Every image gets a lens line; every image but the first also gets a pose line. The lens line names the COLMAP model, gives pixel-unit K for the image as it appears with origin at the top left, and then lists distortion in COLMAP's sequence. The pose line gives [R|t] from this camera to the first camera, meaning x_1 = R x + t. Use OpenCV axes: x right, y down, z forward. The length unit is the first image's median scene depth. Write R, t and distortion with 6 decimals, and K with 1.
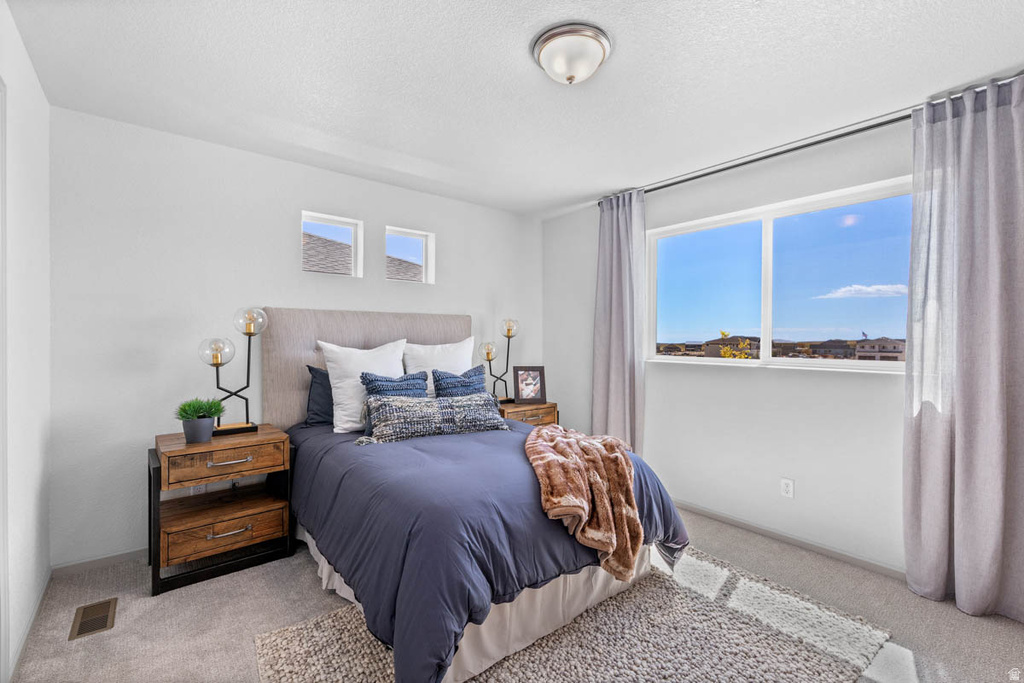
lens RADIAL K [[442.1, 0, 511.9], [0, 442.1, 341.6], [0, 0, 1]] dist [-0.000027, -0.000002]
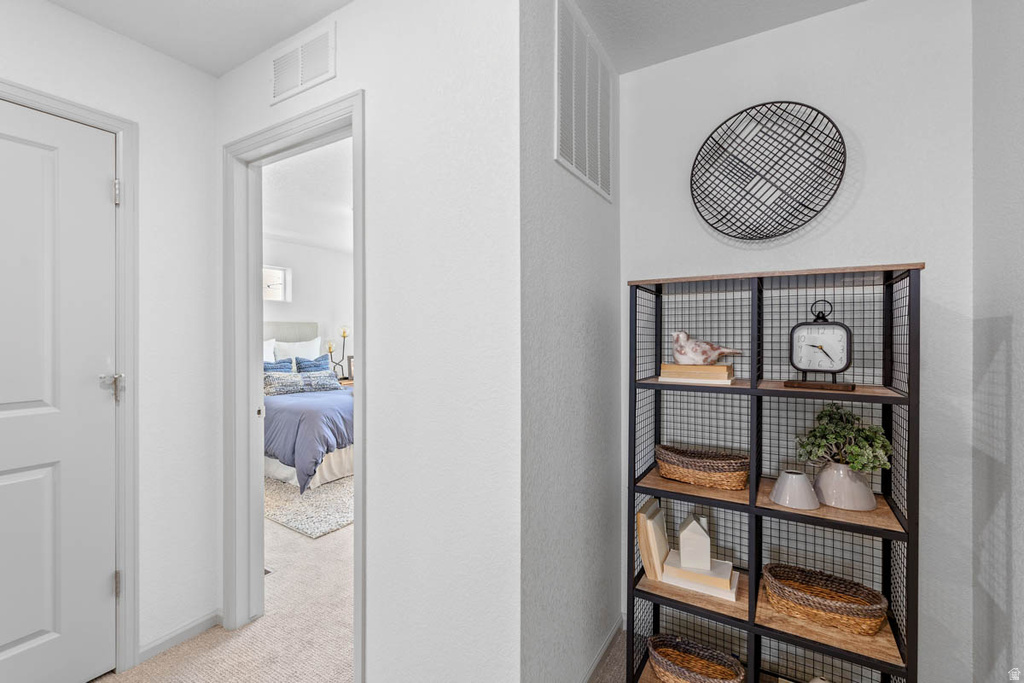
lens RADIAL K [[454.4, 0, 514.2], [0, 454.4, 341.3], [0, 0, 1]] dist [0.001903, 0.000115]
pose [[0.940168, -0.005943, 0.340658, 0.014353], [0.003546, 0.999964, 0.007657, -0.006473], [-0.340692, -0.005991, 0.940156, -0.929913]]
